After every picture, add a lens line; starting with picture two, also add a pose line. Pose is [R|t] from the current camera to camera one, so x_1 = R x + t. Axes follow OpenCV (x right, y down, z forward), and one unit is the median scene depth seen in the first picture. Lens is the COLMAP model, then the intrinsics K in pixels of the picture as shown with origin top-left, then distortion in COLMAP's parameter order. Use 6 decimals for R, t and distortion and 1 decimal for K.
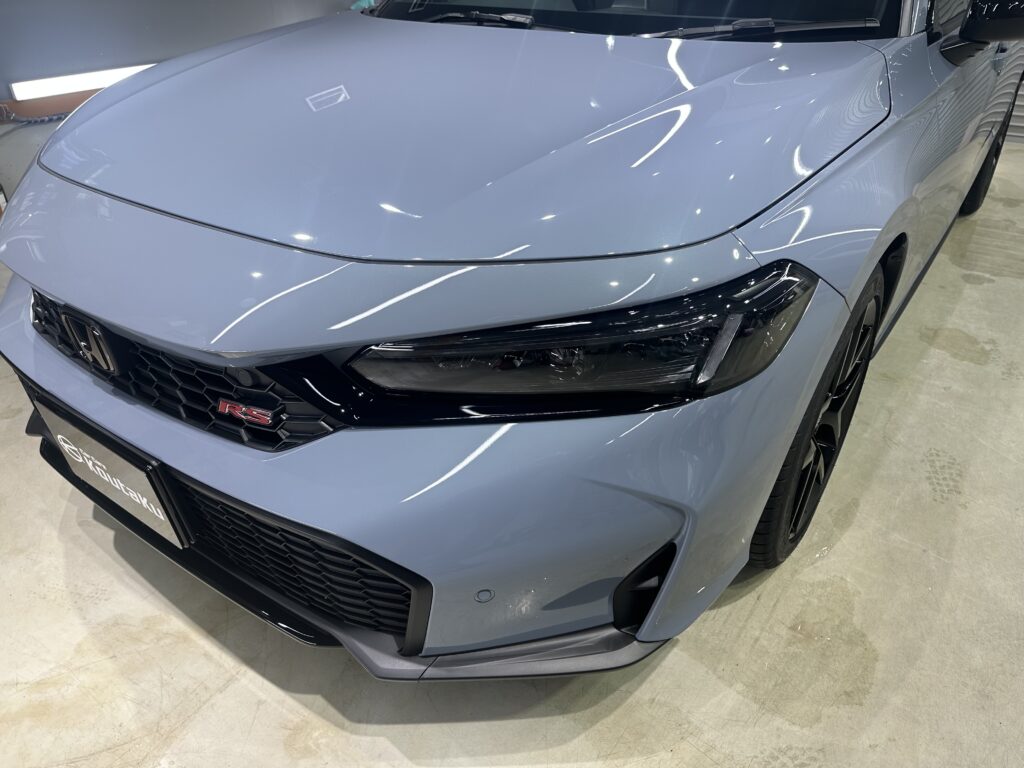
lens RADIAL K [[726.5, 0, 495.1], [0, 726.5, 389.6], [0, 0, 1]] dist [0.024191, -0.038039]
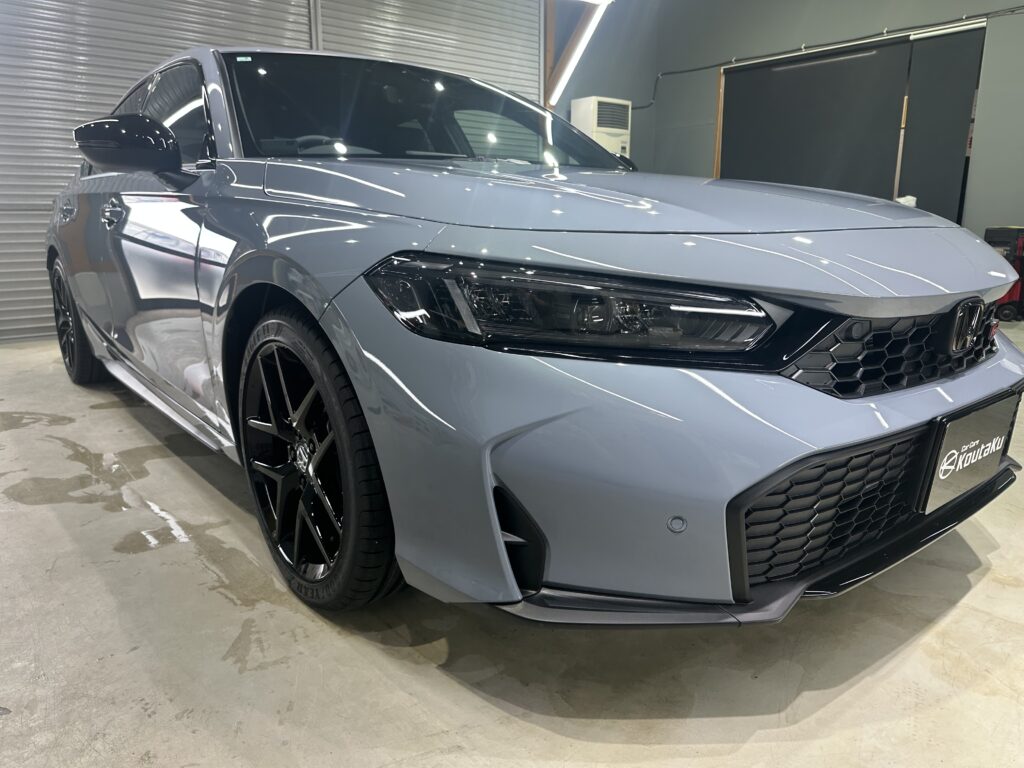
lens RADIAL K [[726.5, 0, 495.1], [0, 726.5, 389.6], [0, 0, 1]] dist [0.024191, -0.038039]
pose [[0.256033, -0.192916, 0.947223, -1.574940], [0.503795, 0.862916, 0.039571, -0.346828], [-0.825008, 0.467075, 0.318125, 1.067363]]
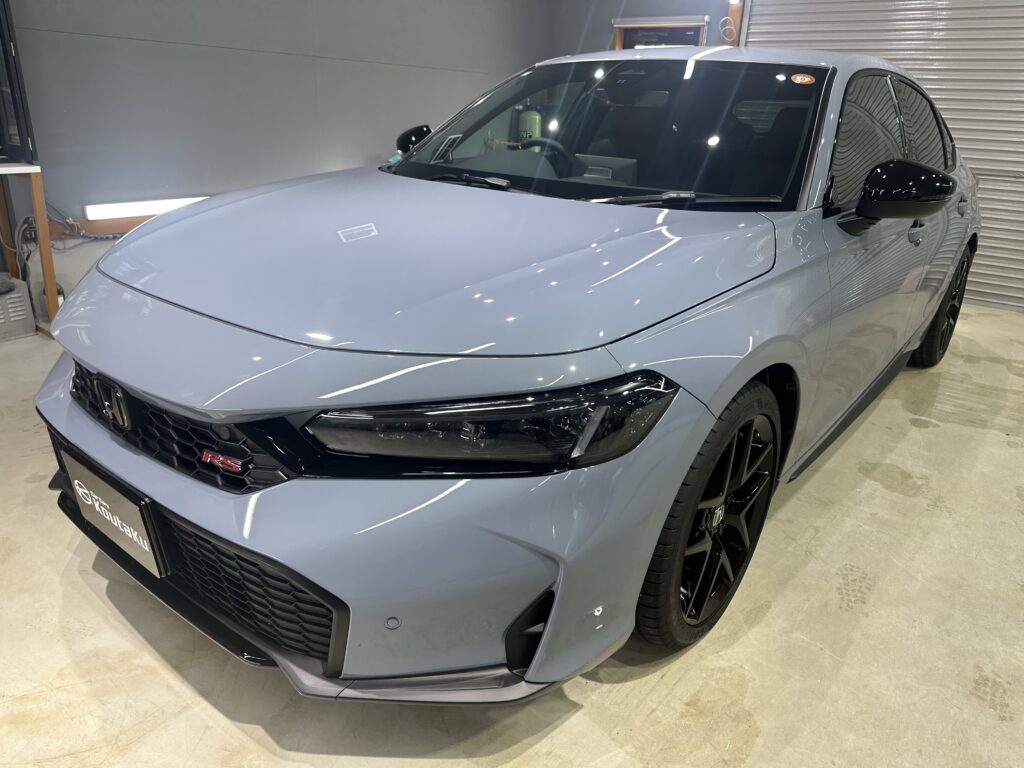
lens RADIAL K [[726.5, 0, 495.1], [0, 726.5, 389.6], [0, 0, 1]] dist [0.024191, -0.038039]
pose [[0.997194, 0.064203, -0.038509, 0.128948], [-0.070061, 0.981588, -0.177696, 0.075363], [0.026392, 0.179895, 0.983332, -0.194323]]
